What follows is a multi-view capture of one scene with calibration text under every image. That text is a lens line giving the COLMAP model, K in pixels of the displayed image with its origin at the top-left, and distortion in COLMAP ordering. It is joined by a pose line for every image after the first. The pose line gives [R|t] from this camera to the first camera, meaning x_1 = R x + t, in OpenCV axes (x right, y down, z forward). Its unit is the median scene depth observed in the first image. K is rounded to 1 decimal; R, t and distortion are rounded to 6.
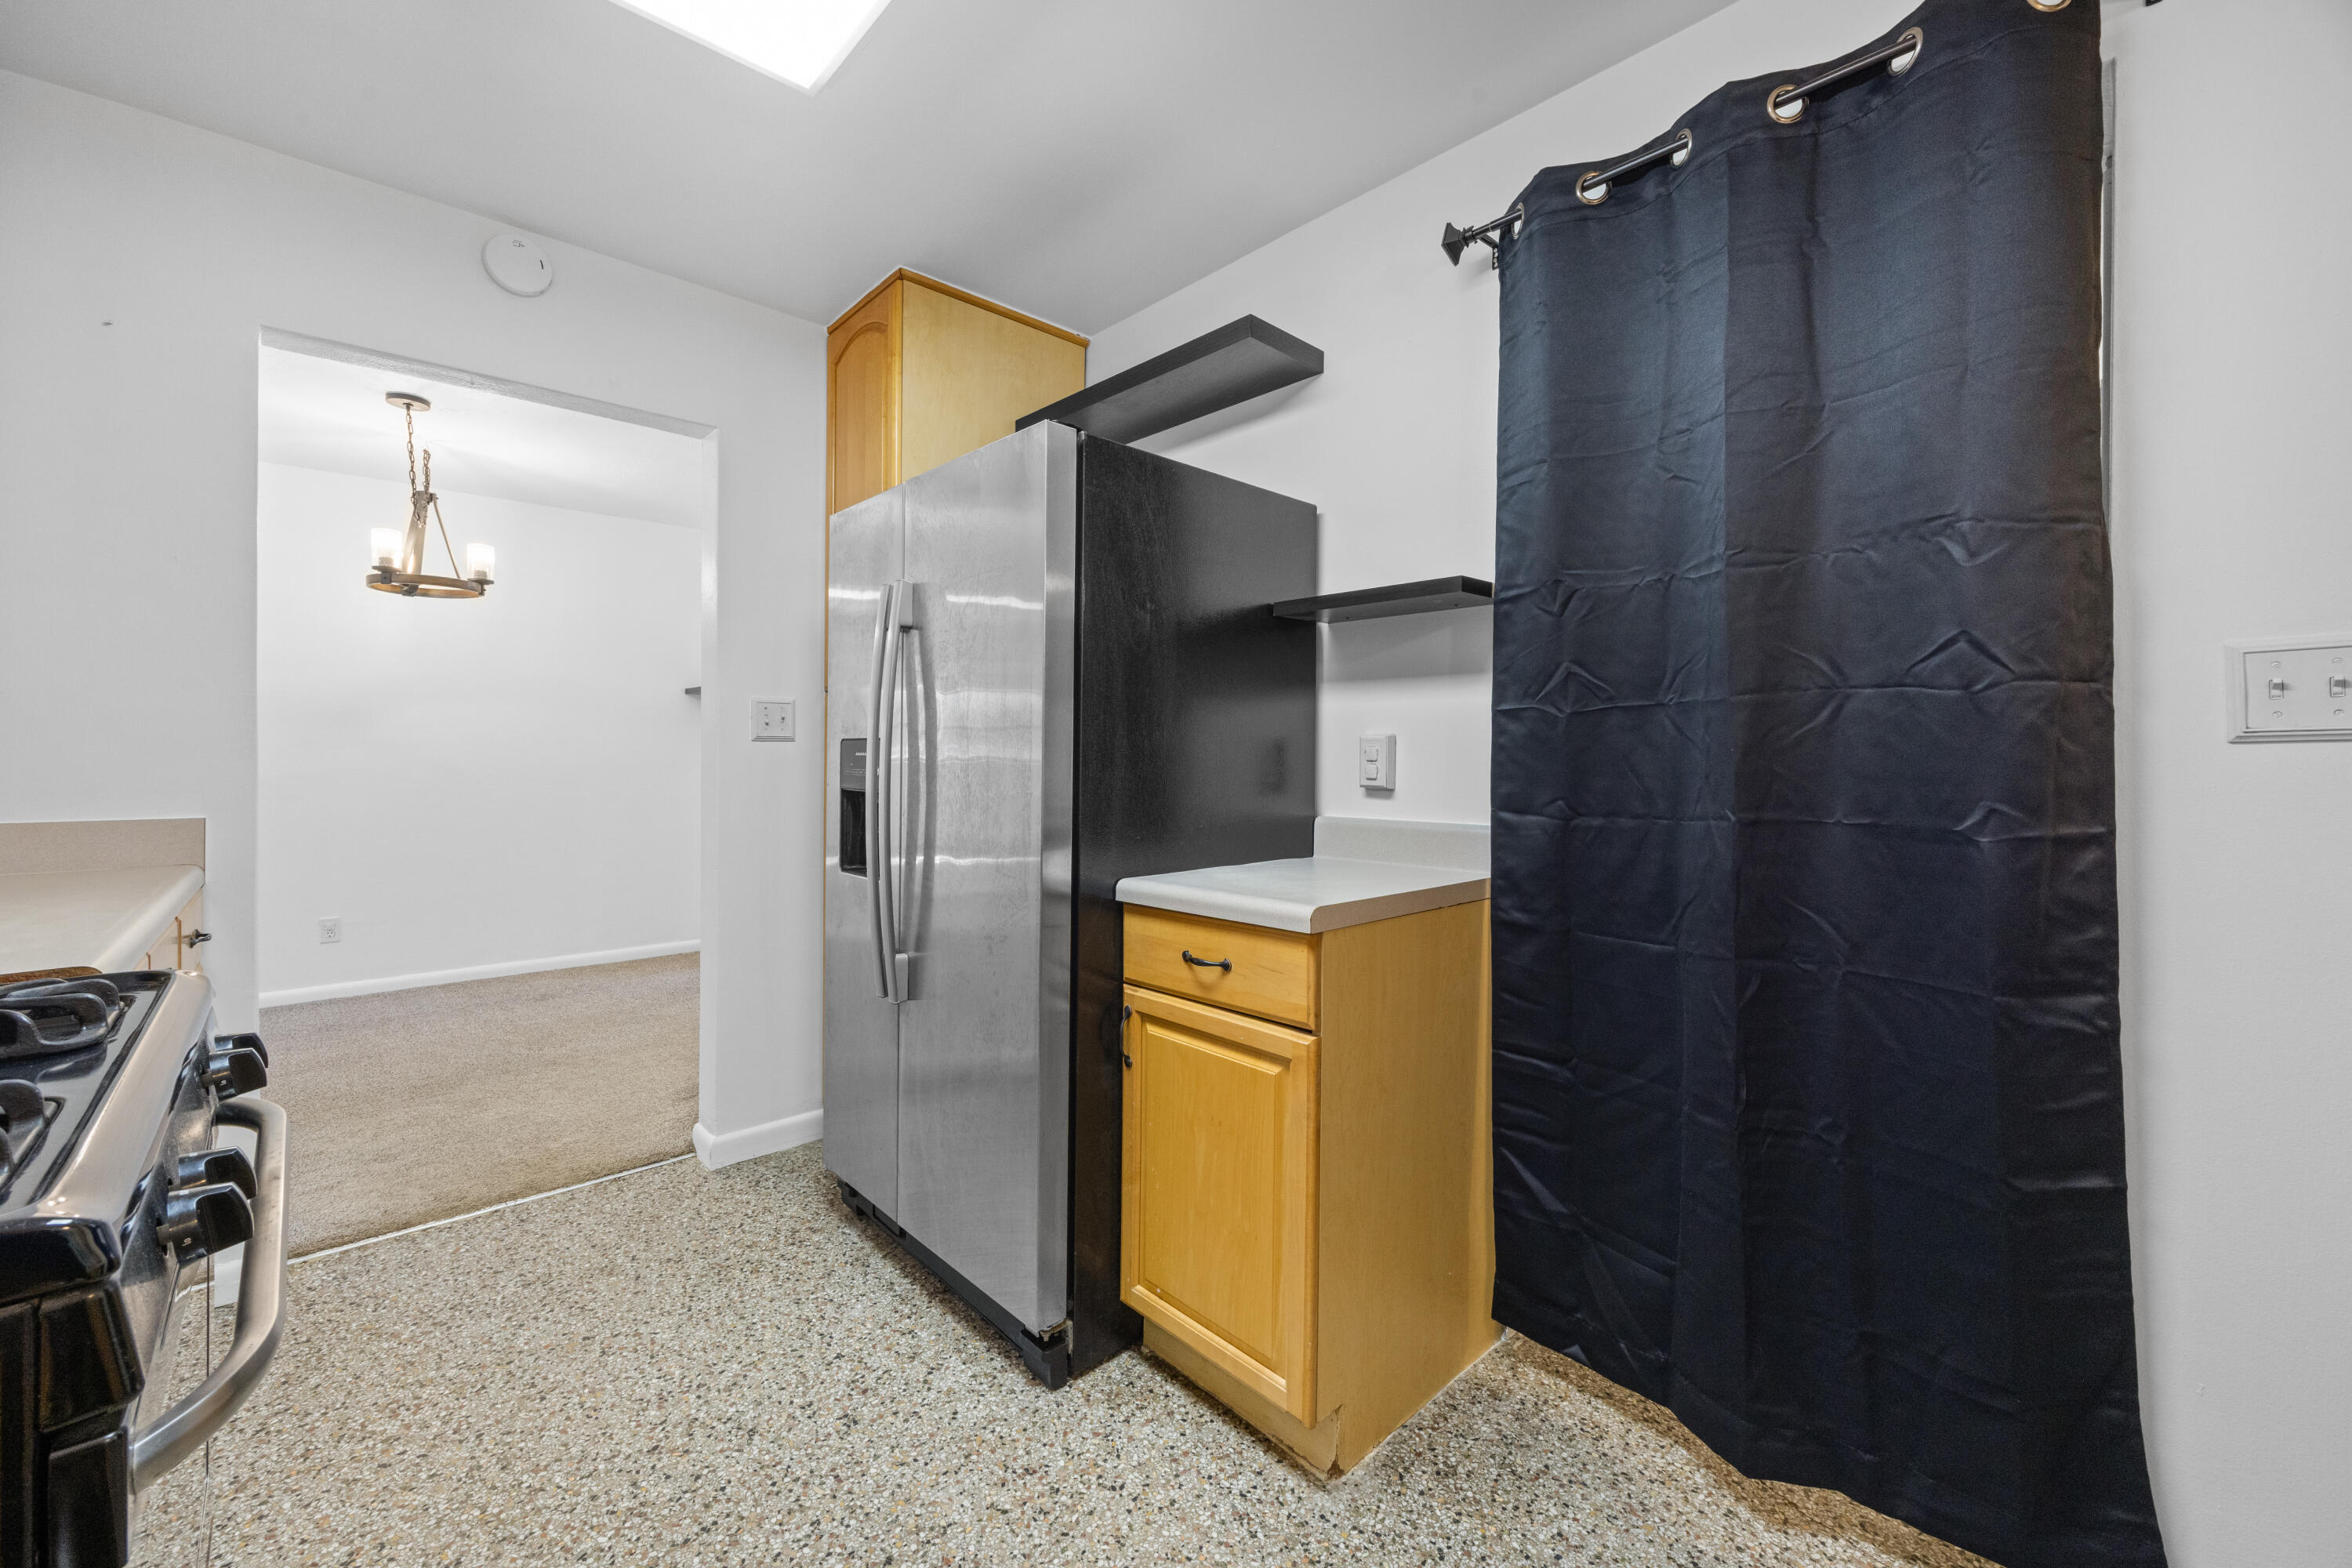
lens RADIAL K [[928.1, 0, 1150.0], [0, 928.1, 756.7], [0, 0, 1]] dist [0.000697, -0.000353]
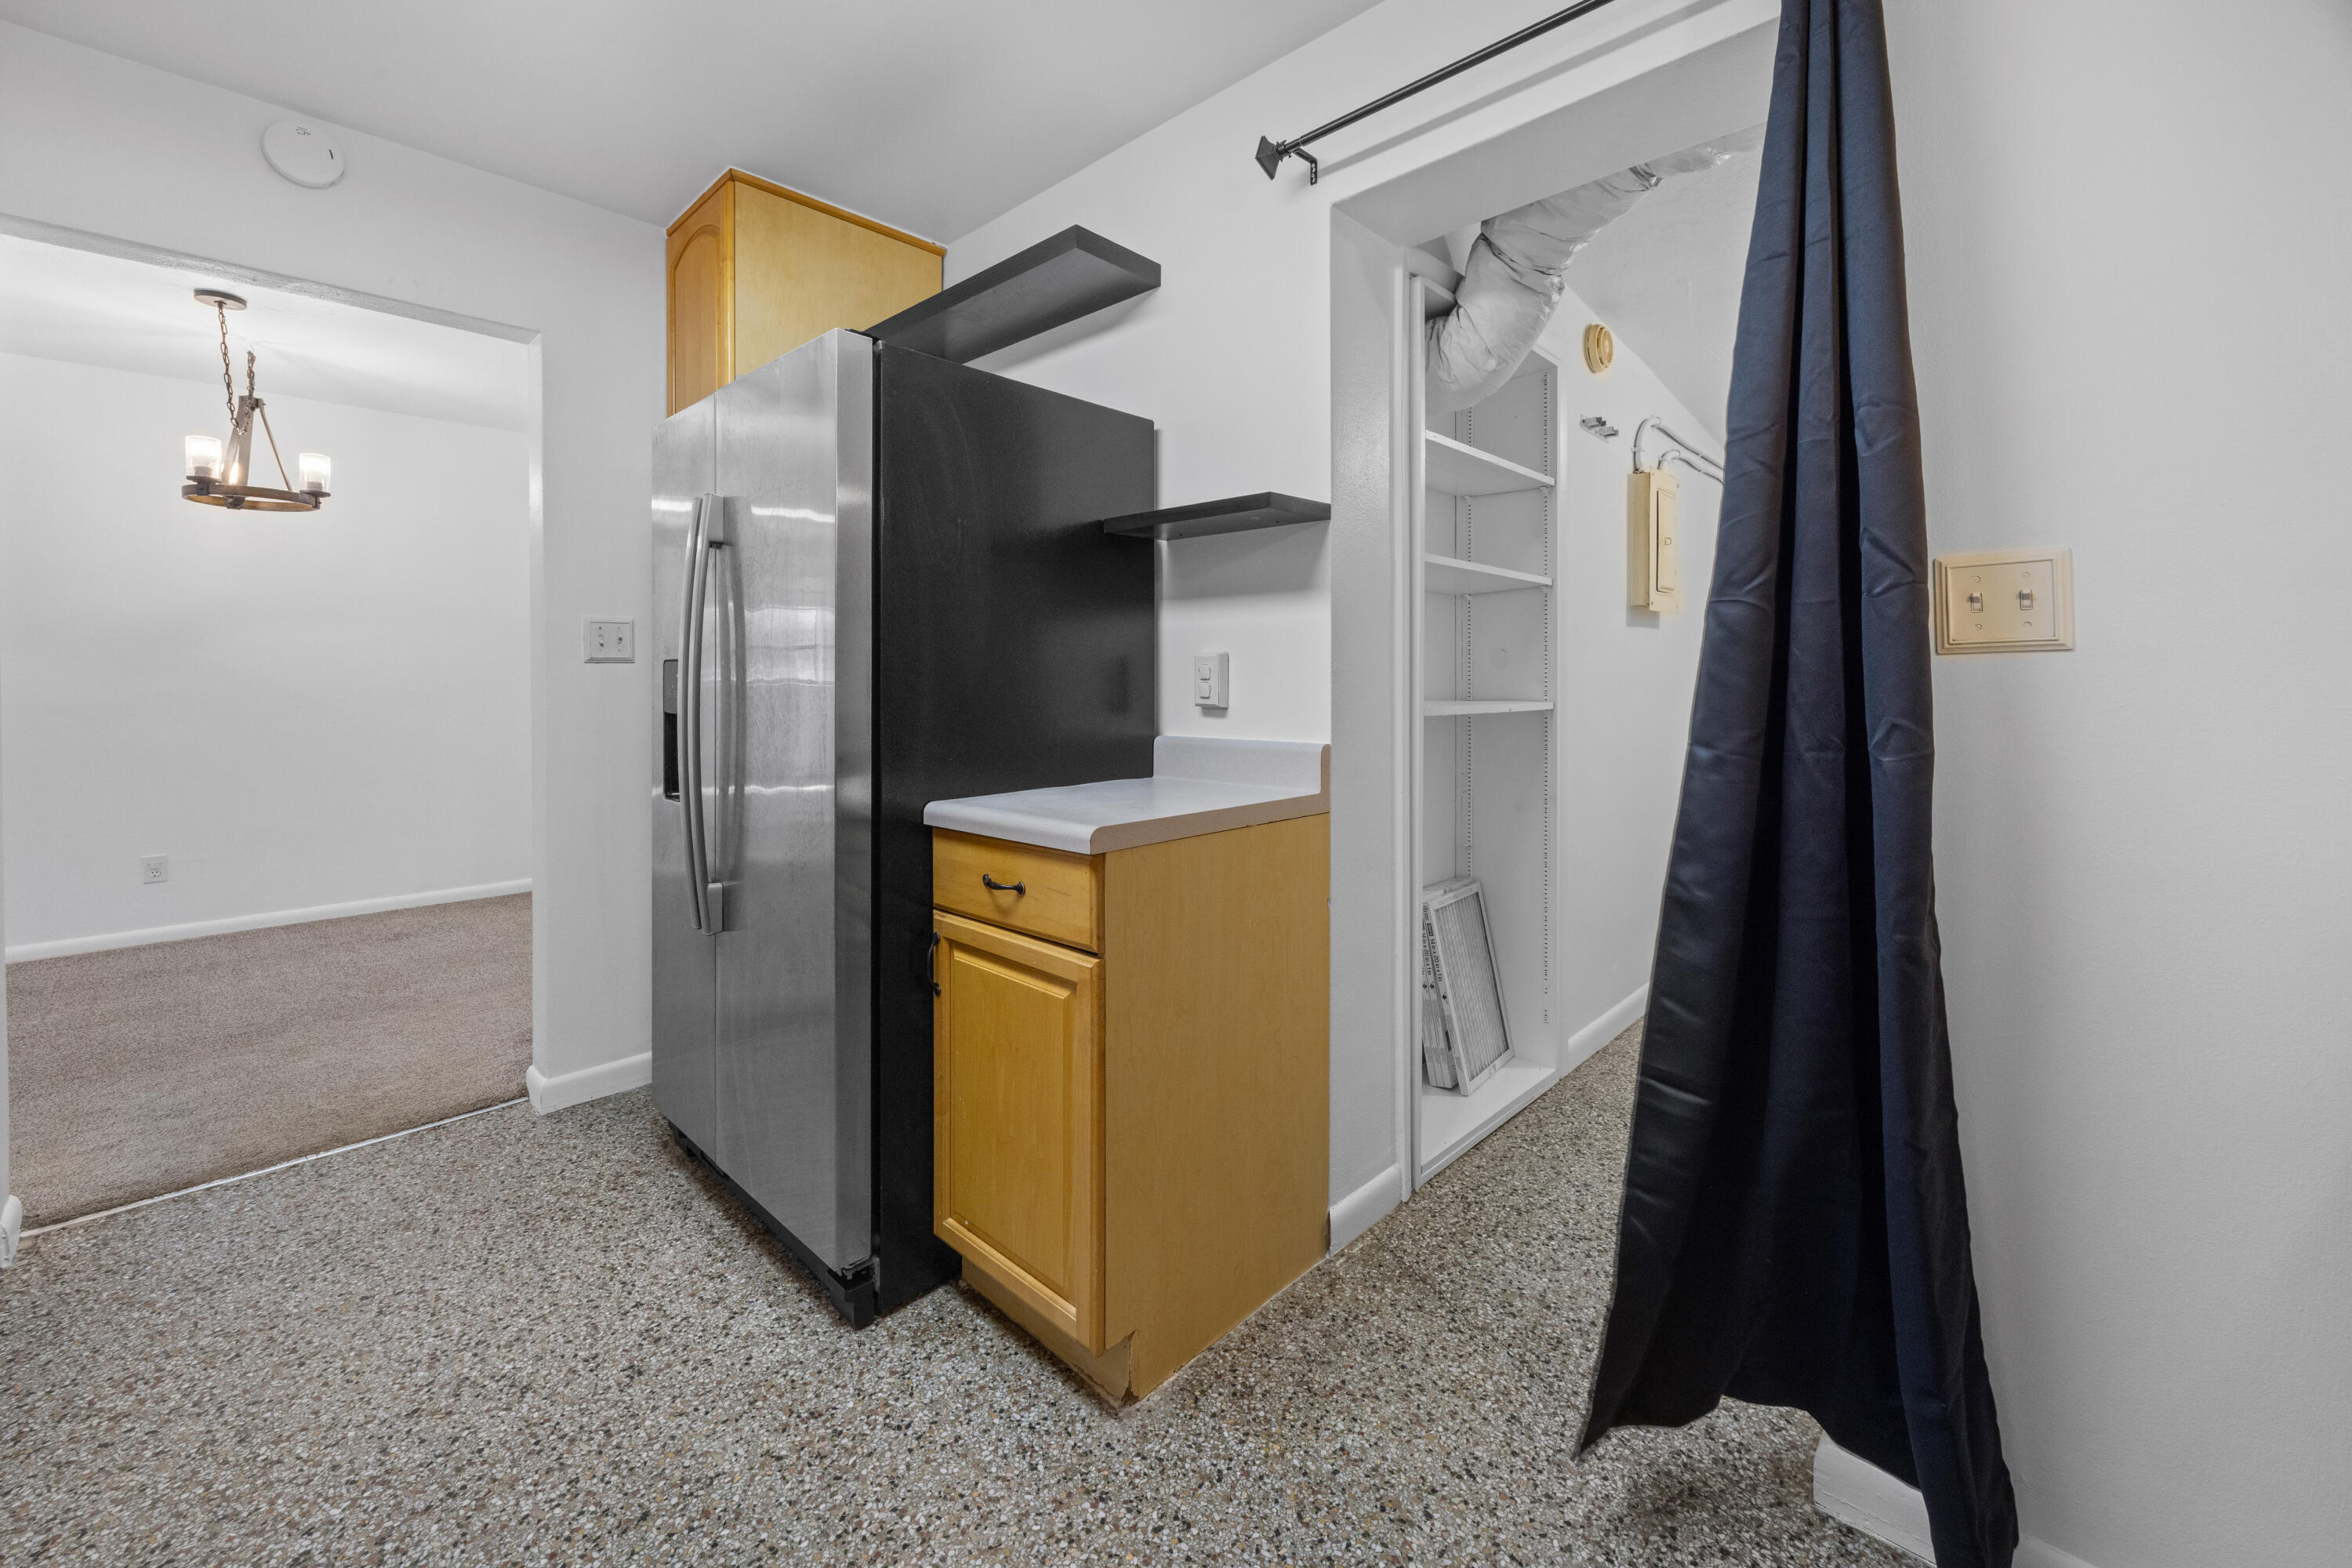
lens RADIAL K [[941.9, 0, 1160.4], [0, 941.9, 680.8], [0, 0, 1]] dist [-0.001642, -0.000162]
pose [[0.997981, -0.005589, 0.063264, 0.147627], [0.005419, 0.999981, 0.002863, 0.003360], [-0.063279, -0.002514, 0.997993, 0.000689]]
